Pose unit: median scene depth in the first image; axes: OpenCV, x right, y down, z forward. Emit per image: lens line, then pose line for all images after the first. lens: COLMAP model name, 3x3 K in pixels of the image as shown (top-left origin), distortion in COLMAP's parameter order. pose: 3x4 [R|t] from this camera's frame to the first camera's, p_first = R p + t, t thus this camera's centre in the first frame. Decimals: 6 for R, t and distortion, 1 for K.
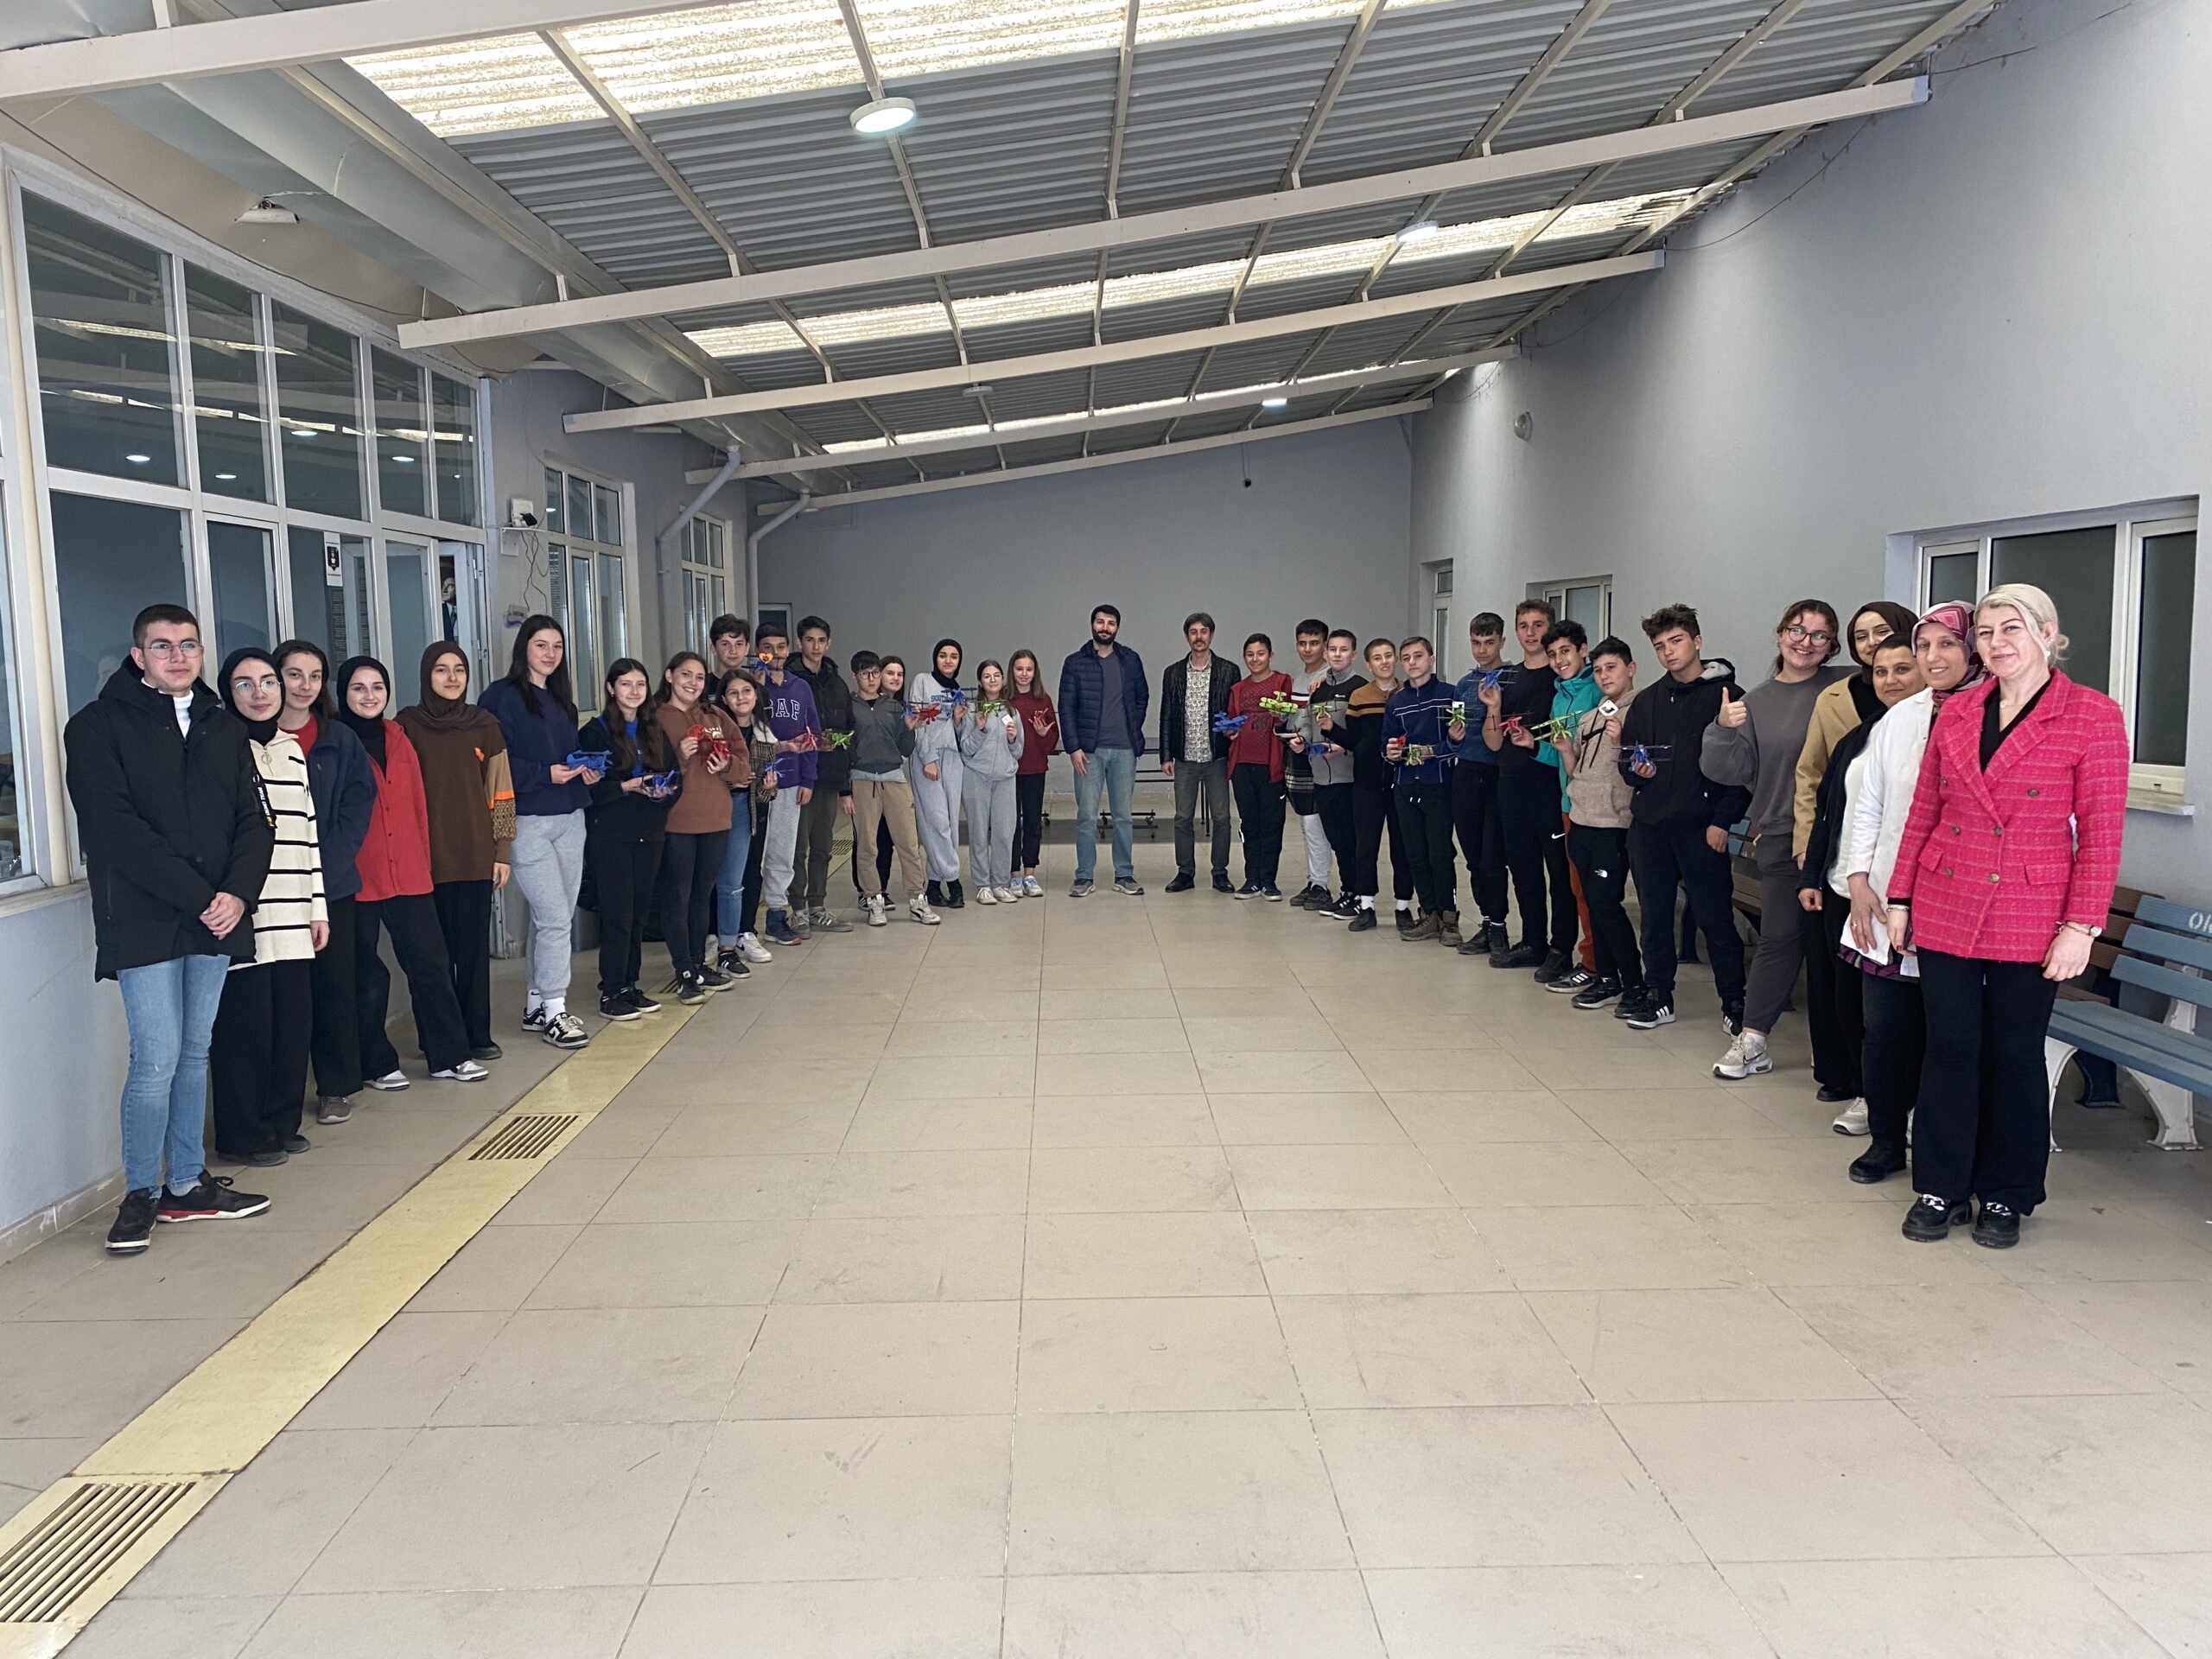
lens RADIAL K [[1687.0, 0, 1097.6], [0, 1687.0, 827.0], [0, 0, 1]] dist [0.033584, -0.026748]
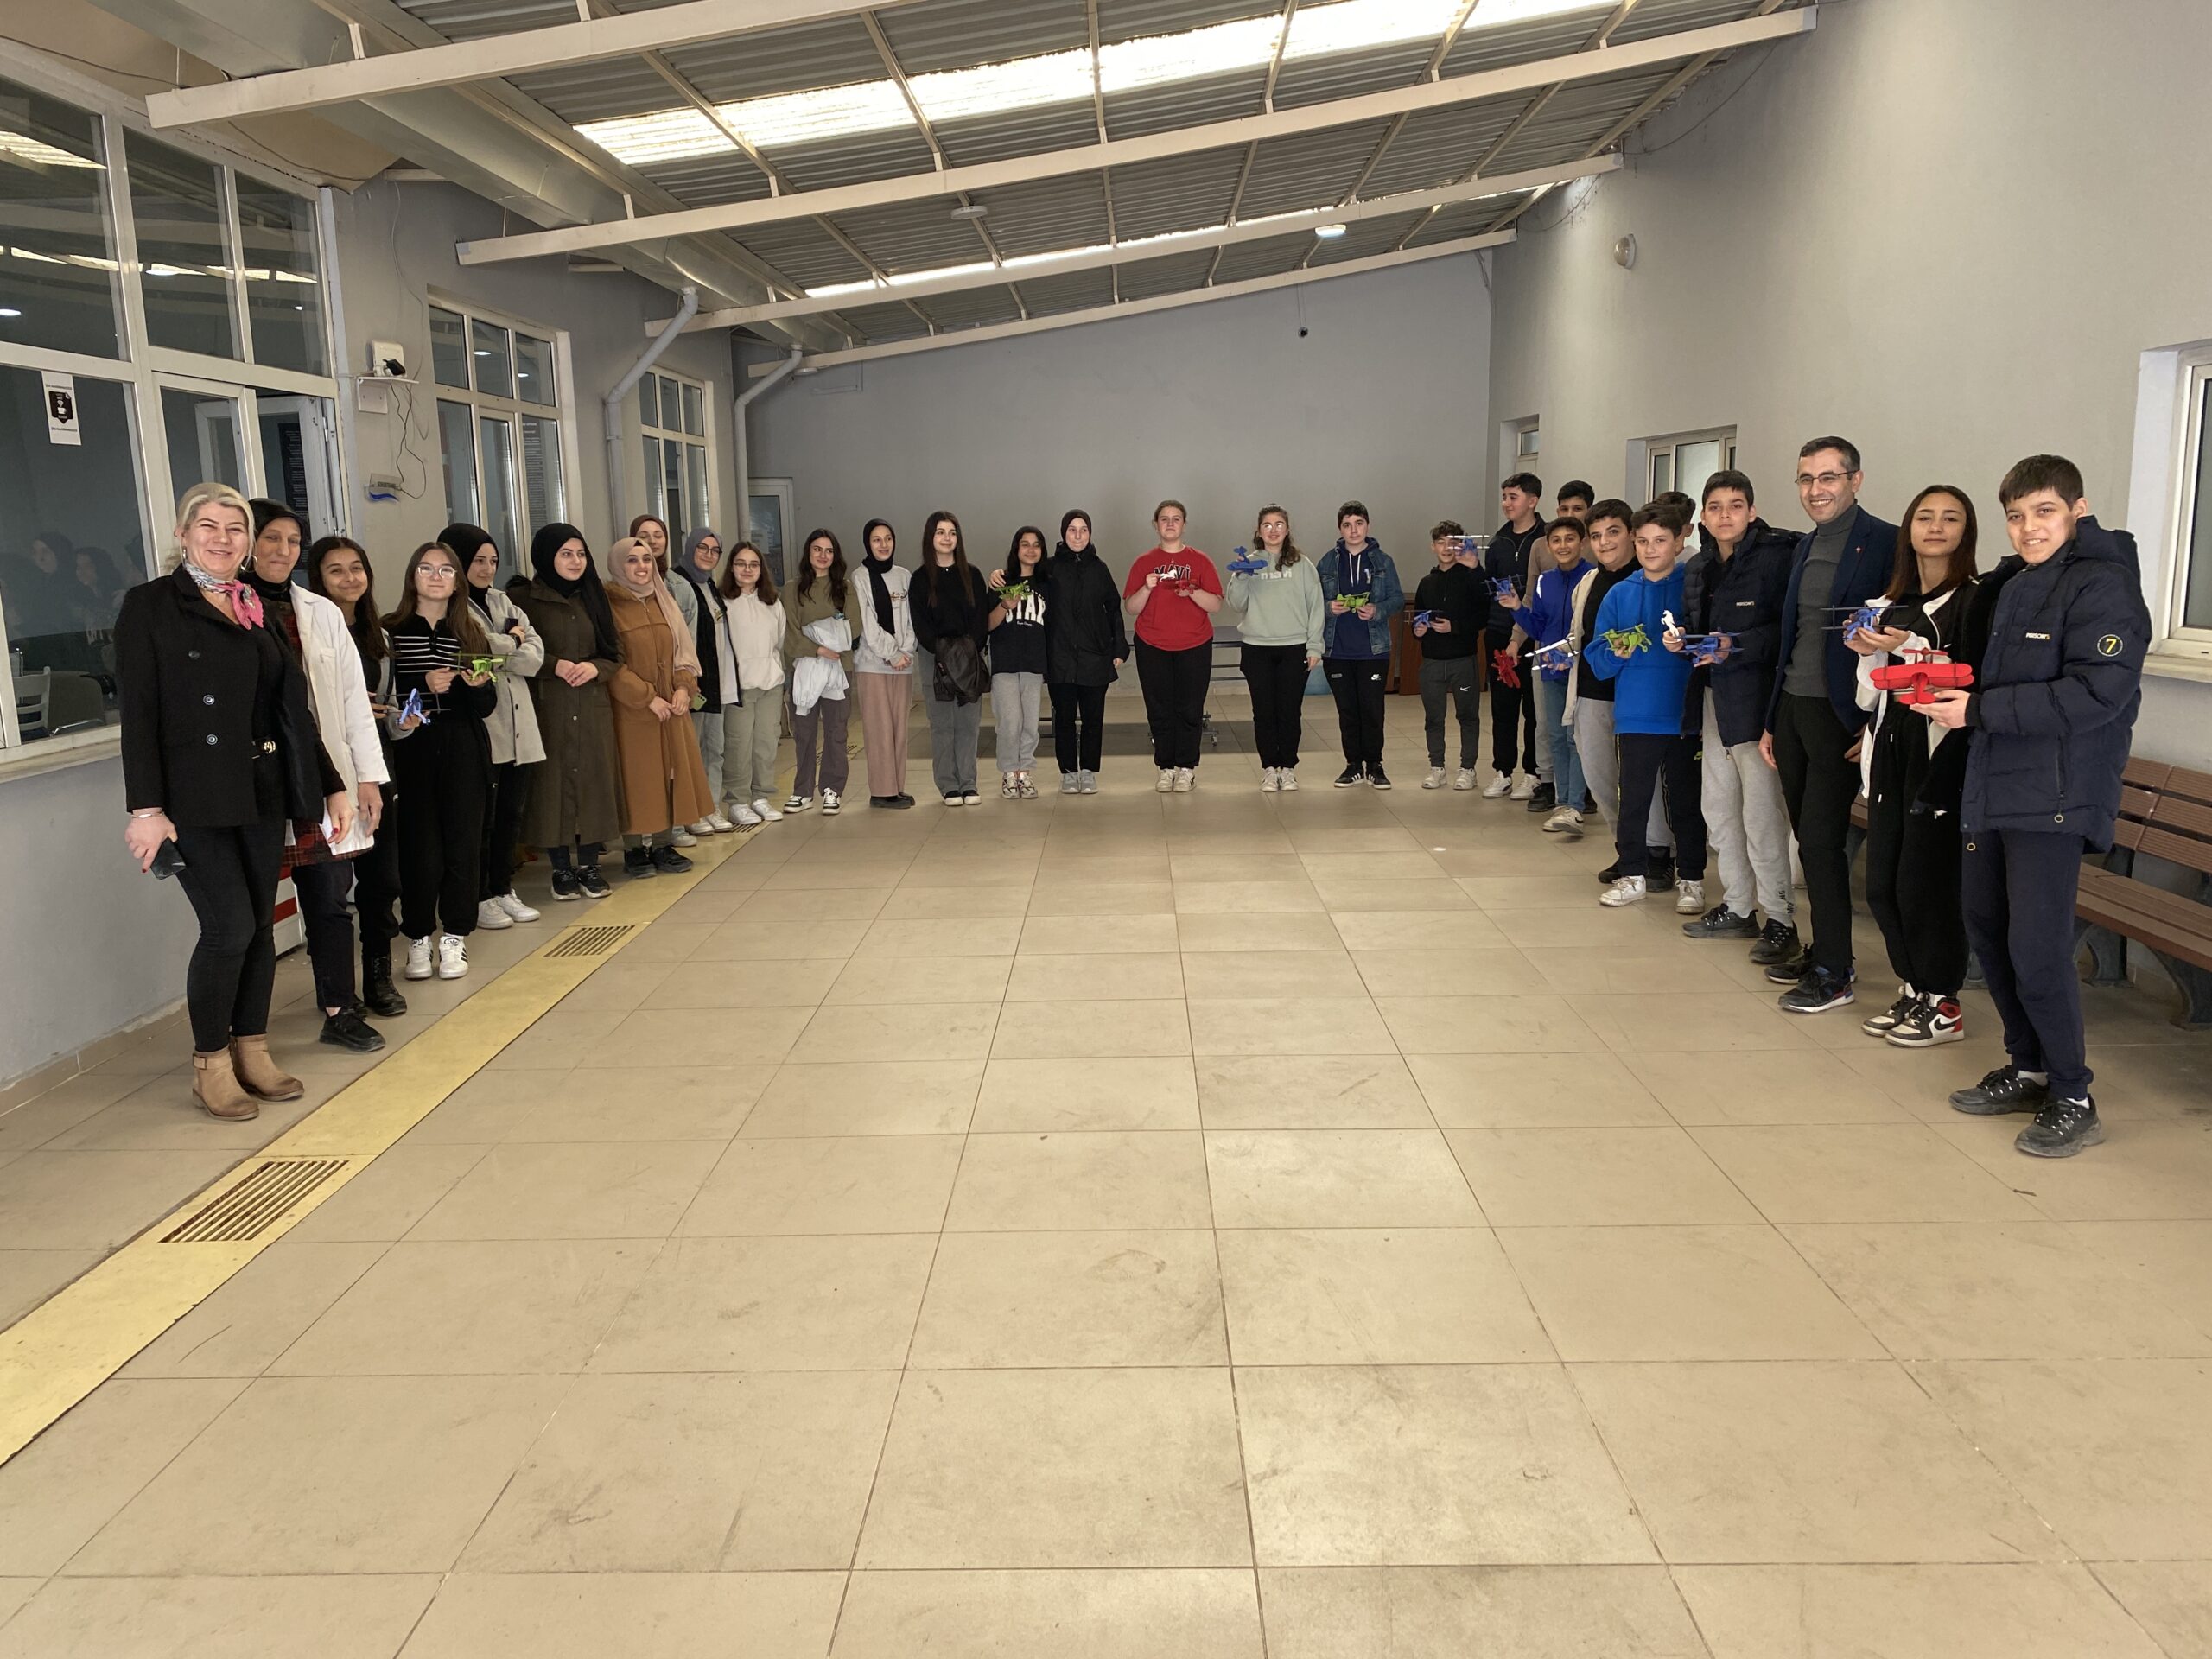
lens RADIAL K [[1687.0, 0, 1106.2], [0, 1687.0, 808.6], [0, 0, 1]] dist [0.033584, -0.026748]
pose [[0.999268, -0.004422, -0.037990, 0.034455], [0.006649, 0.998253, 0.058715, -0.016075], [0.037664, -0.058925, 0.997552, 0.189491]]
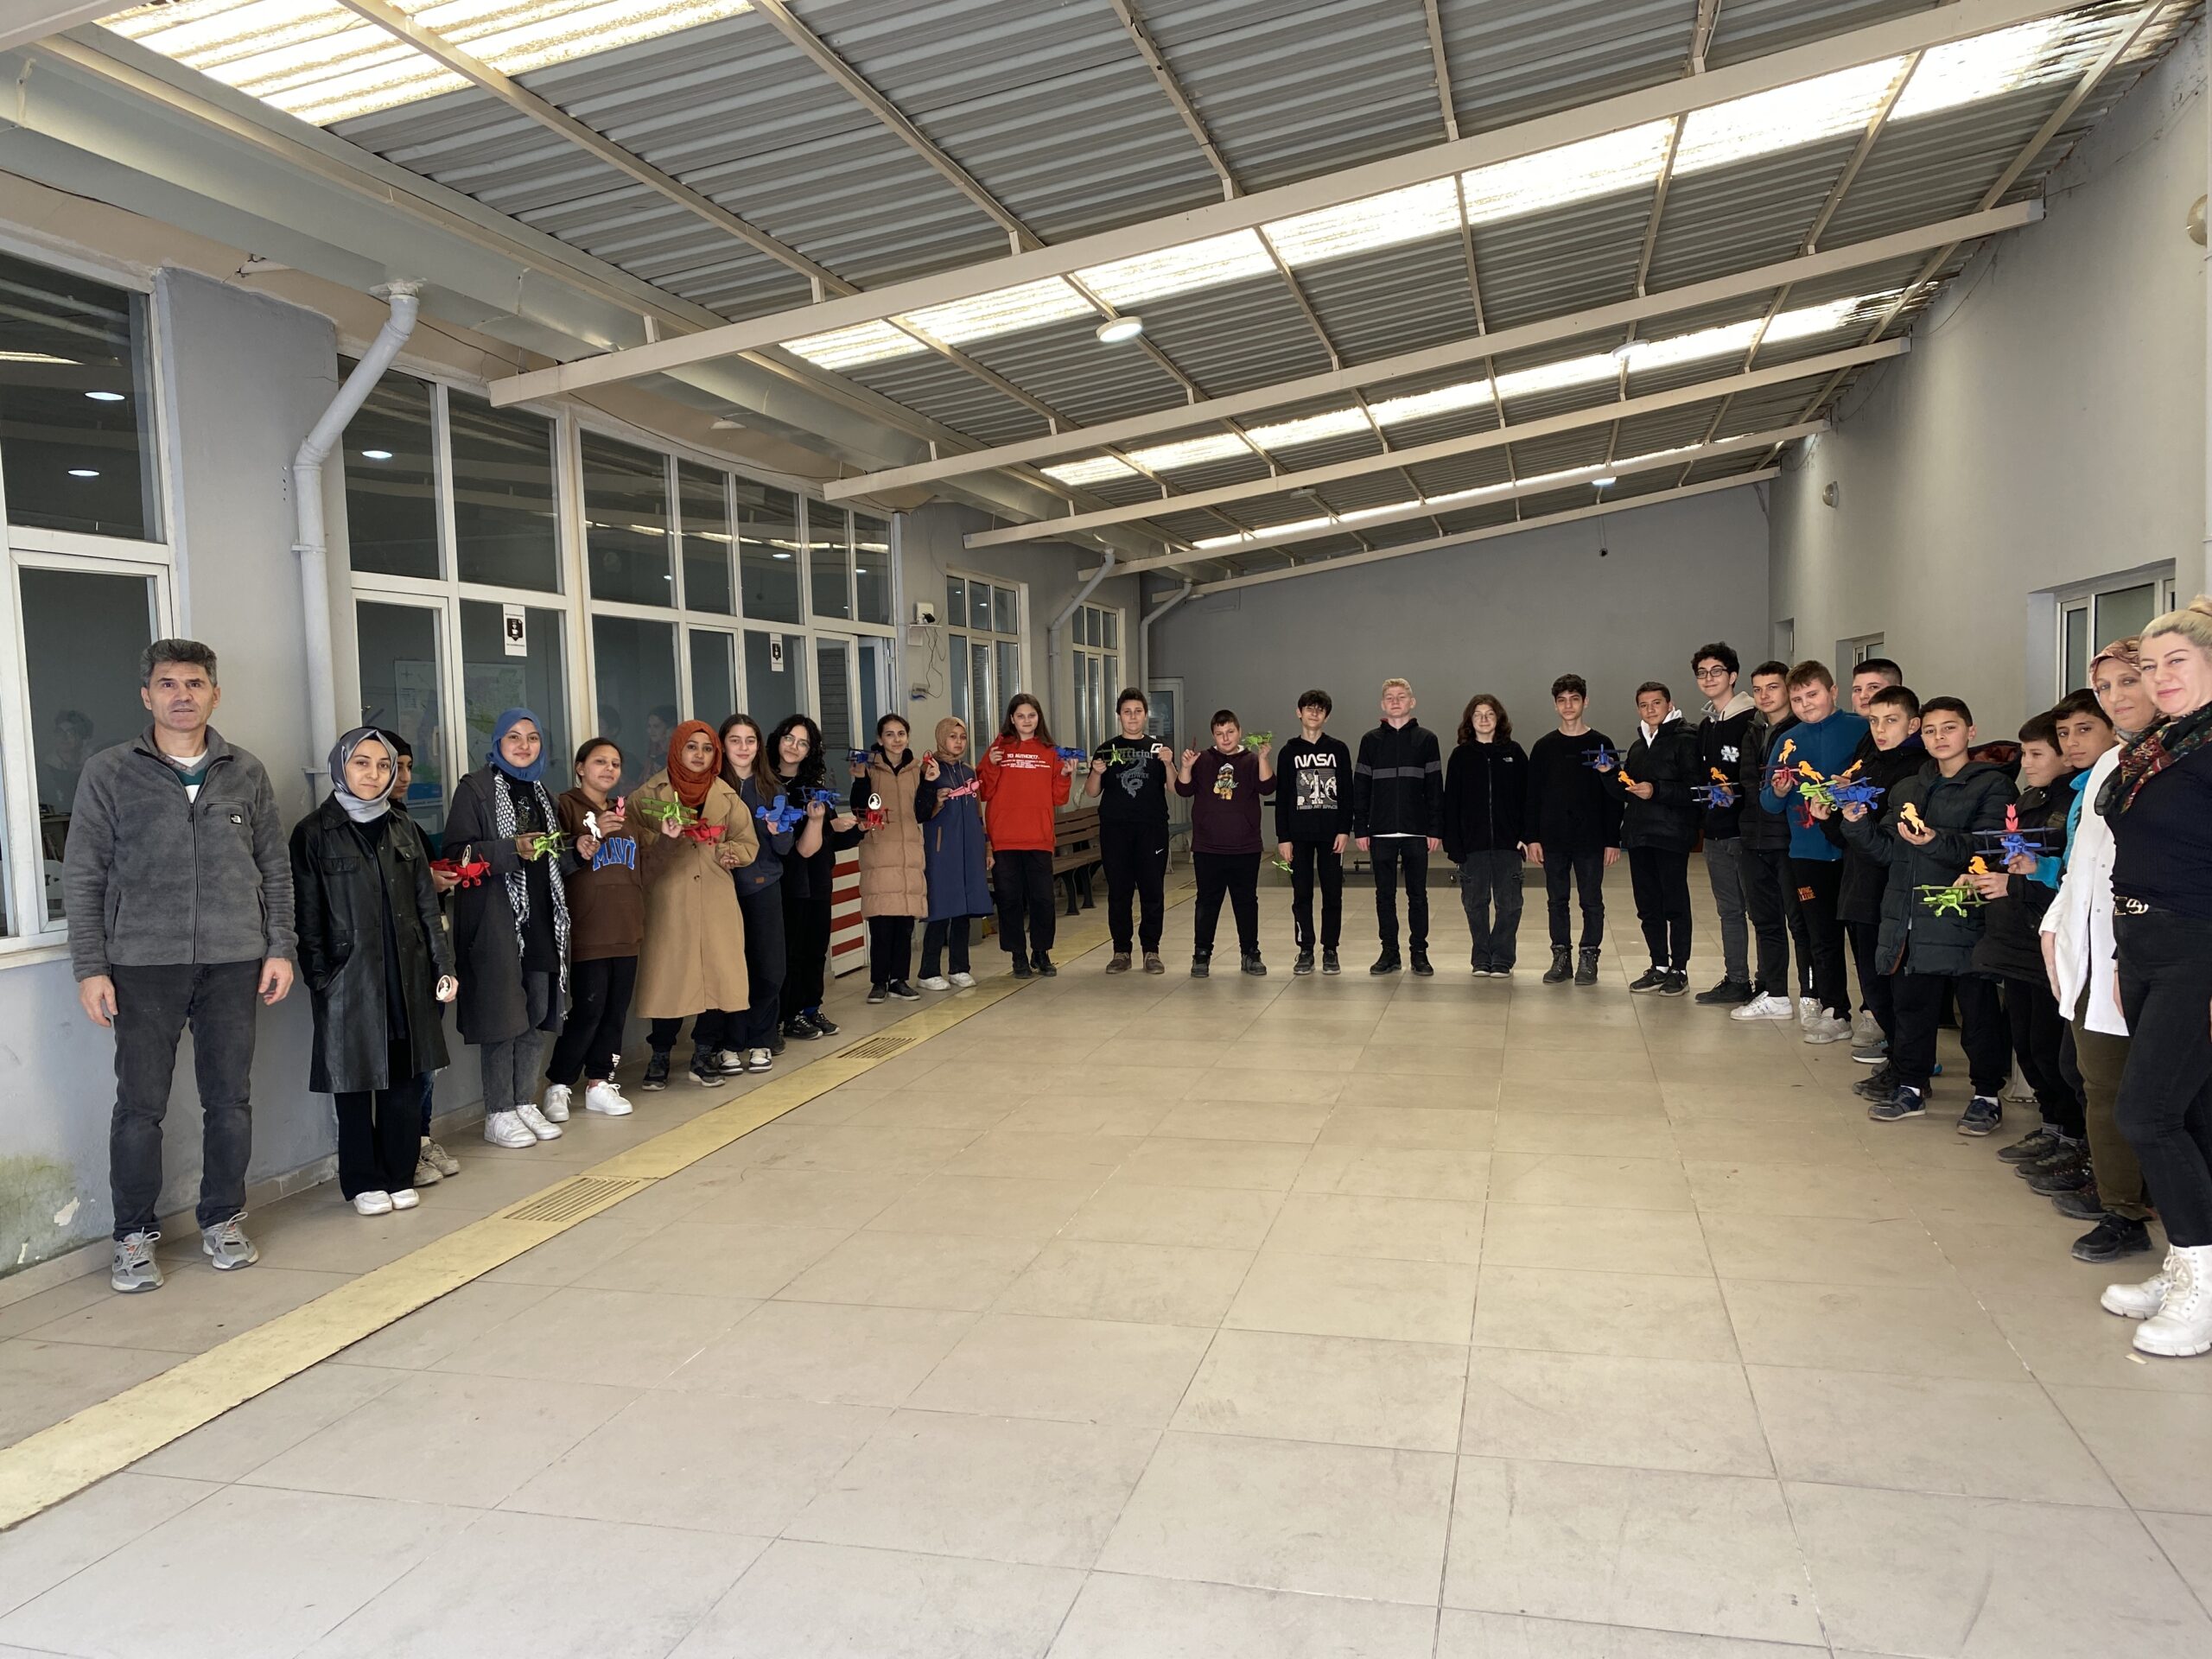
lens RADIAL K [[1687.0, 0, 1108.7], [0, 1687.0, 845.9], [0, 0, 1]] dist [0.033584, -0.026748]
pose [[0.962271, 0.002851, -0.272079, 0.151792], [-0.011560, 0.999471, -0.030408, 0.032117], [0.271849, 0.032406, 0.961794, -0.206680]]
